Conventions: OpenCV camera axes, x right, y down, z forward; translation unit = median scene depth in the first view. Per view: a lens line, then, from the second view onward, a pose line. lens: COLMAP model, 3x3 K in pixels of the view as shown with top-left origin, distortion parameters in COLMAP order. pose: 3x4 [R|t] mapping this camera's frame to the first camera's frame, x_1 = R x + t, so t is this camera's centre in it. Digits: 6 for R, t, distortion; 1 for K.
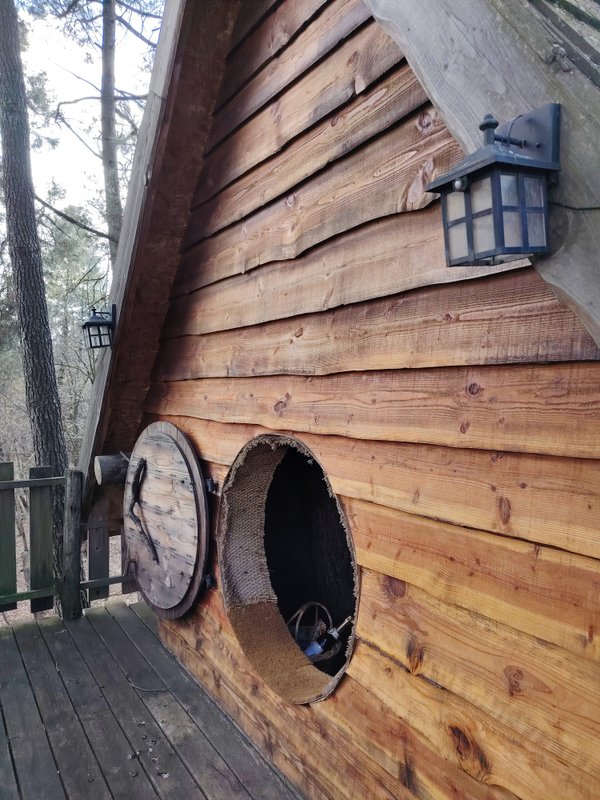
lens RADIAL K [[540.6, 0, 300.0], [0, 540.6, 400.0], [0, 0, 1]] dist [0.047657, -0.077191]
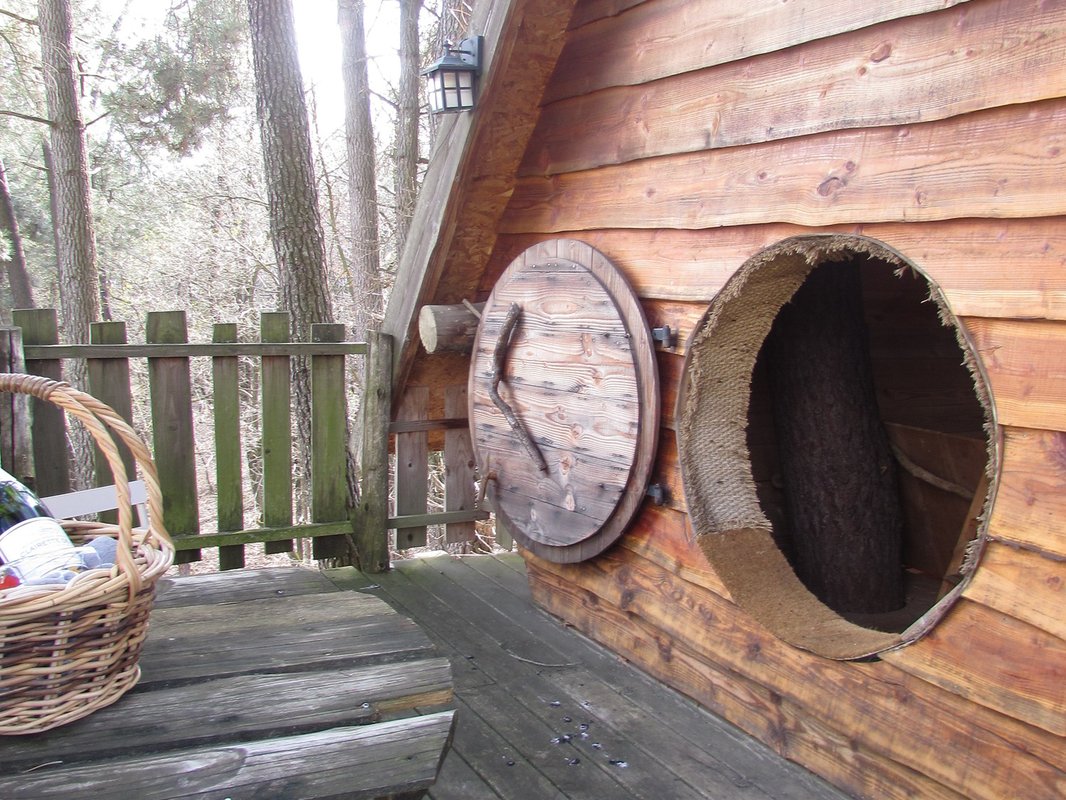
lens RADIAL K [[982.4, 0, 533.0], [0, 982.4, 400.0], [0, 0, 1]] dist [-0.047016, -0.004769]
pose [[0.996318, 0.030691, -0.080053, -0.227414], [-0.021407, 0.993209, 0.114356, 0.108927], [0.083019, -0.112221, 0.990209, -0.089531]]
